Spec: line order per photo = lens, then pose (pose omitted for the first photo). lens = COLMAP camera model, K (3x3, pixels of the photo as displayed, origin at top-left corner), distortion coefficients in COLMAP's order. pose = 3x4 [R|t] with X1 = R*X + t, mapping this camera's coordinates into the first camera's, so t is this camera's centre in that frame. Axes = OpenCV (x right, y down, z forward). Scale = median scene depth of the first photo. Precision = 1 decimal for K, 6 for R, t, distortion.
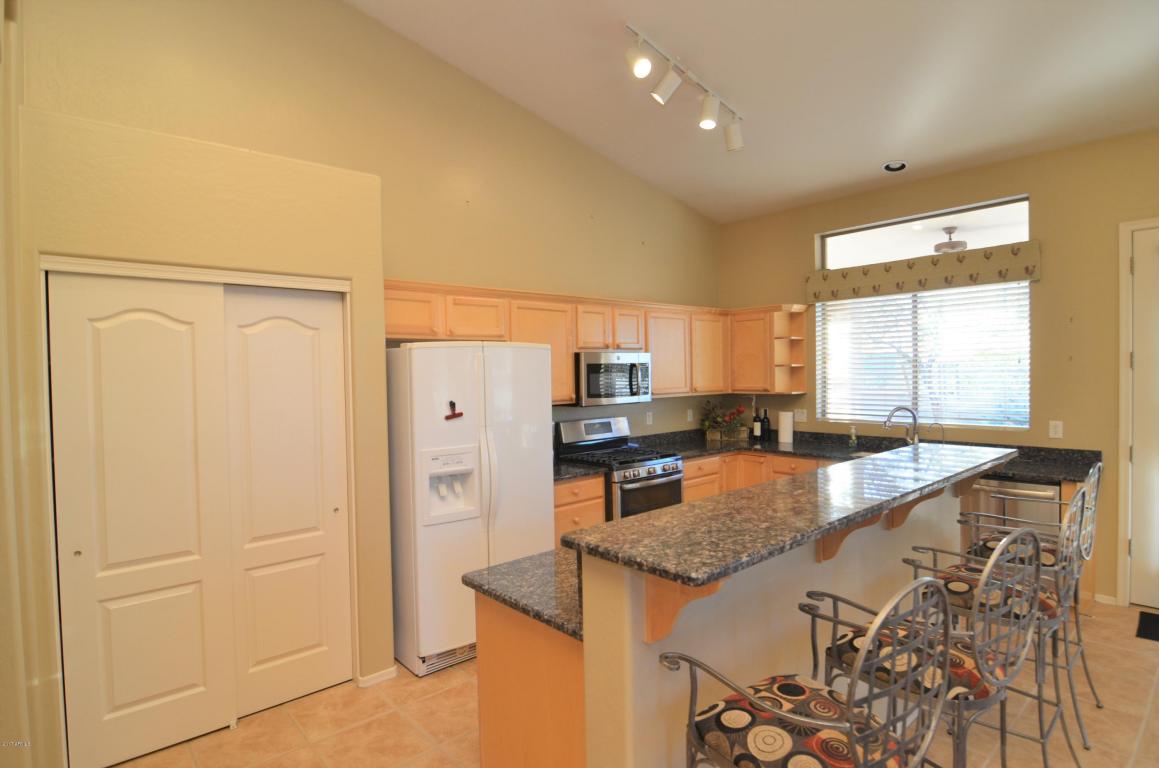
lens RADIAL K [[602.9, 0, 576.4], [0, 602.9, 384.7], [0, 0, 1]] dist [-0.000083, -0.013502]
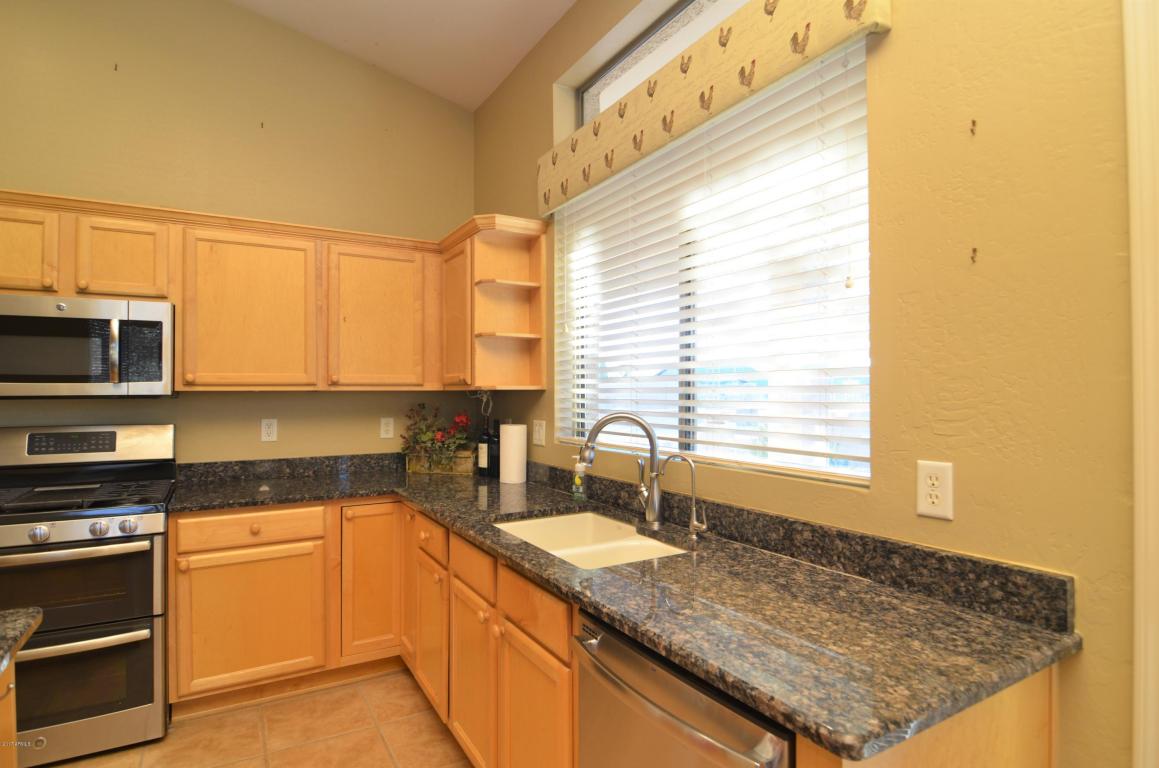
lens RADIAL K [[602.9, 0, 576.4], [0, 602.9, 384.7], [0, 0, 1]] dist [-0.000083, -0.013502]
pose [[0.980735, 0.011319, -0.195013, 0.620416], [-0.018135, 0.999284, -0.033199, 0.031933], [0.194498, 0.036096, 0.980239, 0.601908]]
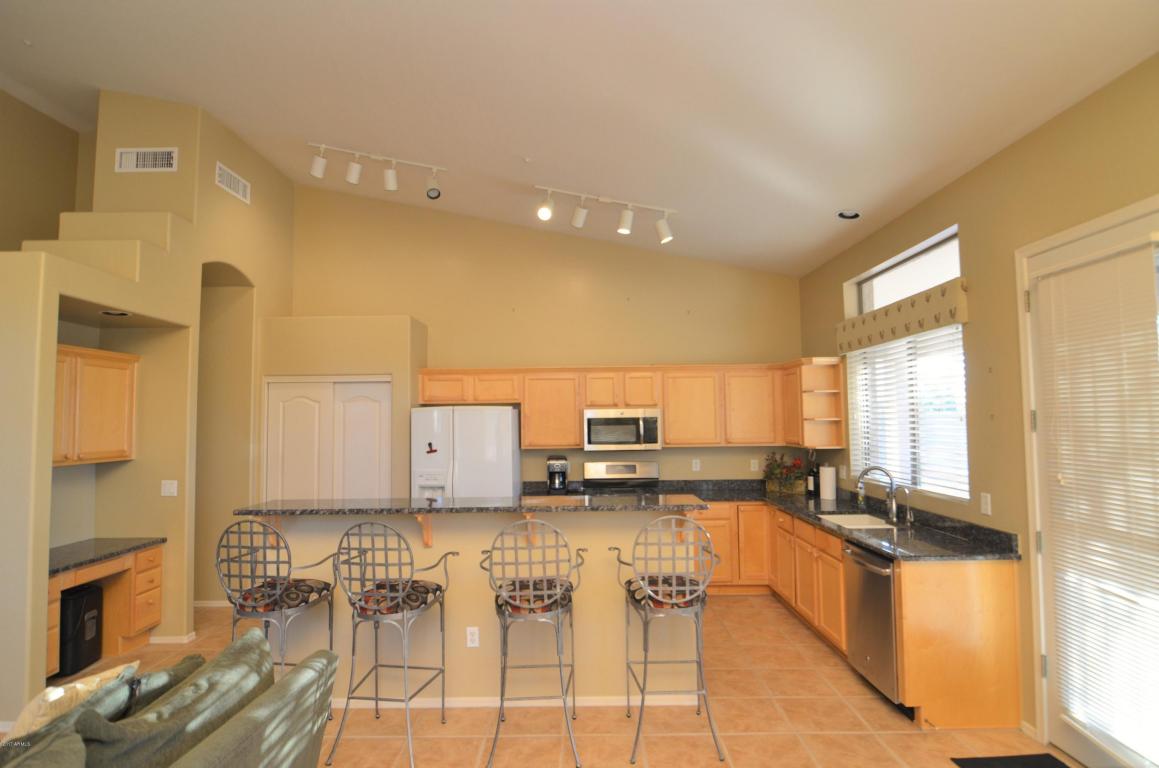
lens RADIAL K [[602.9, 0, 576.4], [0, 602.9, 384.7], [0, 0, 1]] dist [-0.000083, -0.013502]
pose [[0.743581, -0.030069, -0.667969, 0.856872], [-0.015963, 0.997905, -0.062691, -0.024456], [0.668455, 0.057279, 0.741544, 0.010084]]
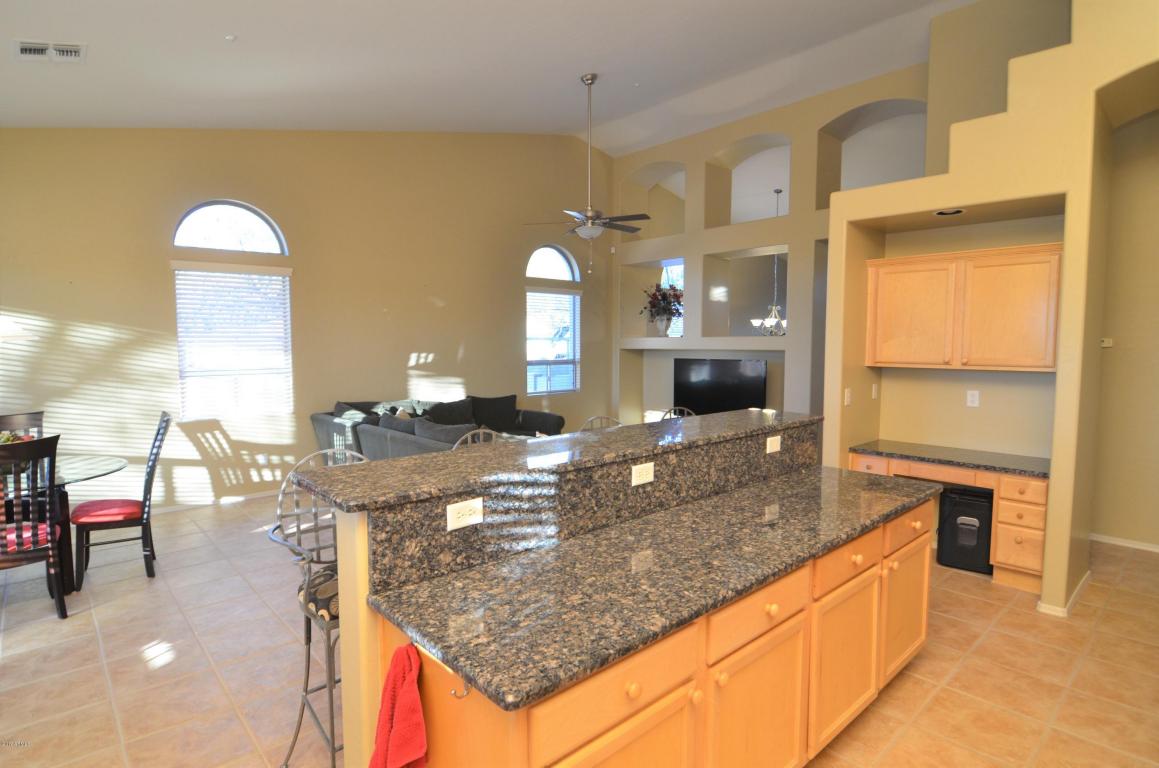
lens RADIAL K [[600.5, 0, 578.1], [0, 600.5, 382.0], [0, 0, 1]] dist [-0.000977, -0.012338]
pose [[-0.999654, 0.020665, -0.016301, 0.298446], [0.019064, 0.995495, 0.092879, -0.024045], [0.018146, 0.092536, -0.995544, 1.063255]]
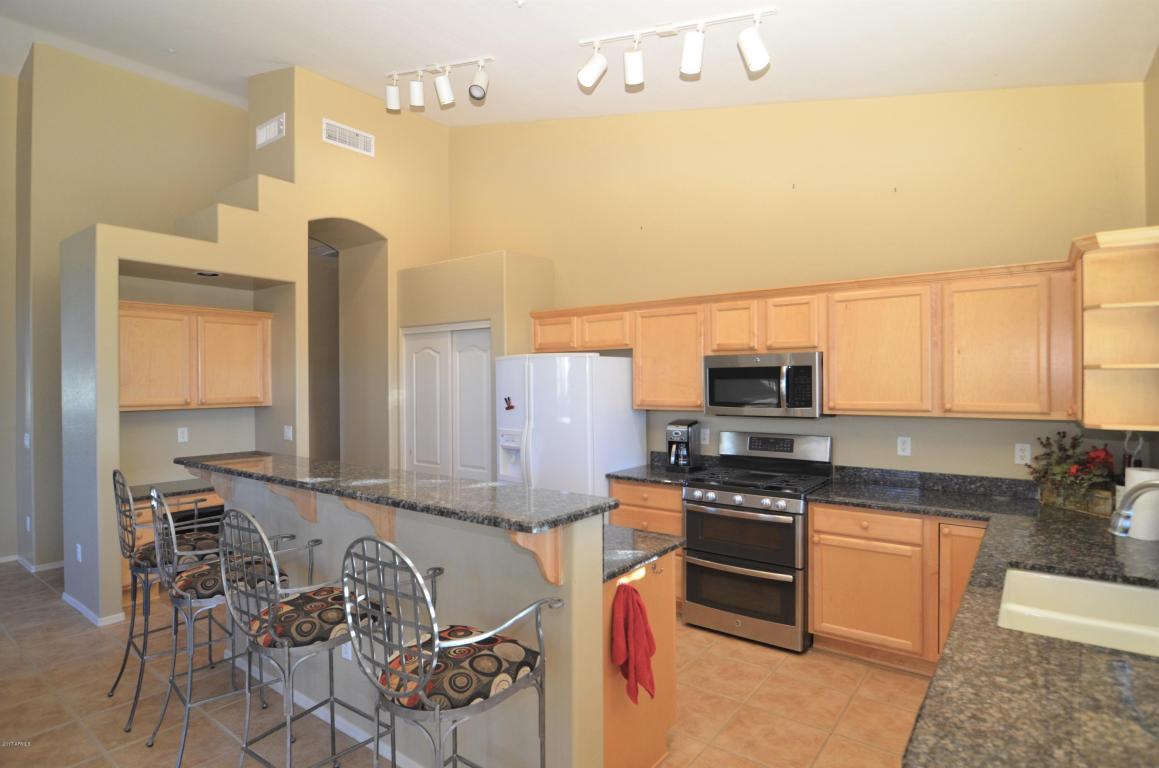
lens RADIAL K [[602.9, 0, 576.4], [0, 602.9, 384.7], [0, 0, 1]] dist [-0.000083, -0.013502]
pose [[0.197564, 0.021720, -0.980049, 0.854174], [-0.020303, 0.999631, 0.018061, -0.021752], [0.980080, 0.016330, 0.197932, 0.611115]]
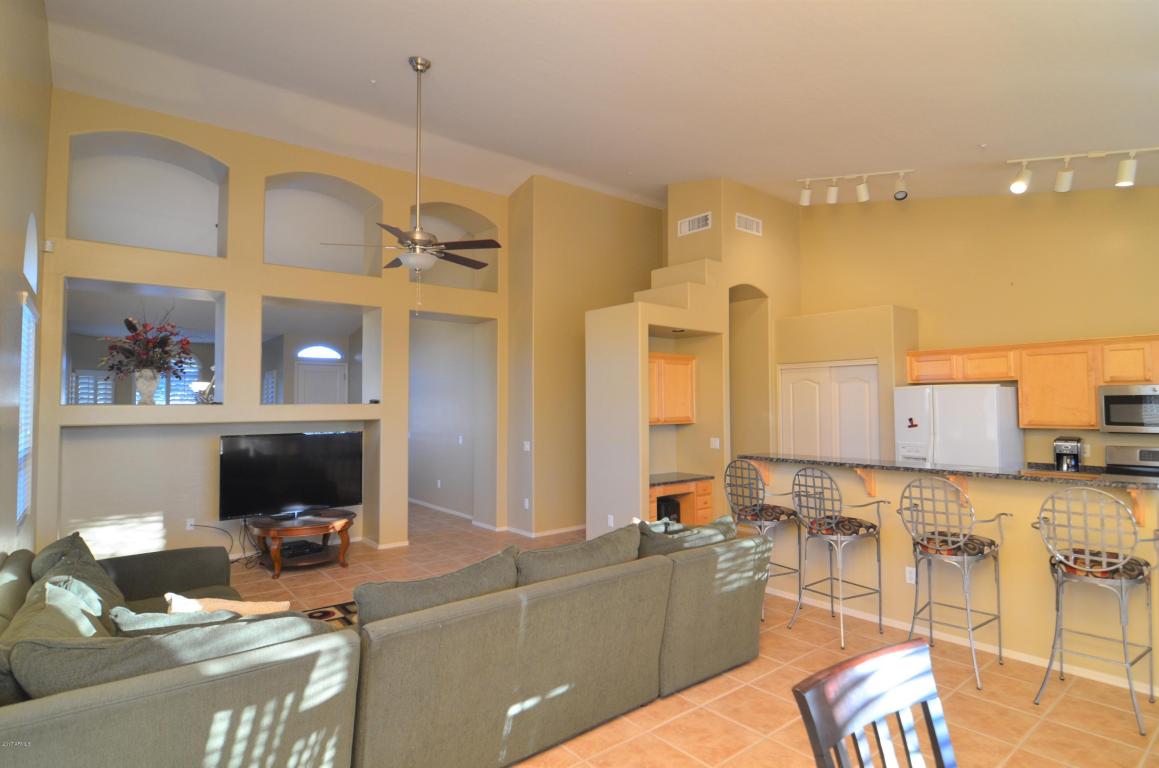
lens RADIAL K [[600.5, 0, 578.1], [0, 600.5, 382.0], [0, 0, 1]] dist [-0.000977, -0.012338]
pose [[-0.042937, -0.021473, -0.998847, 1.185626], [-0.017562, 0.999631, -0.020735, -0.019011], [0.998923, 0.016651, -0.043298, 0.032587]]
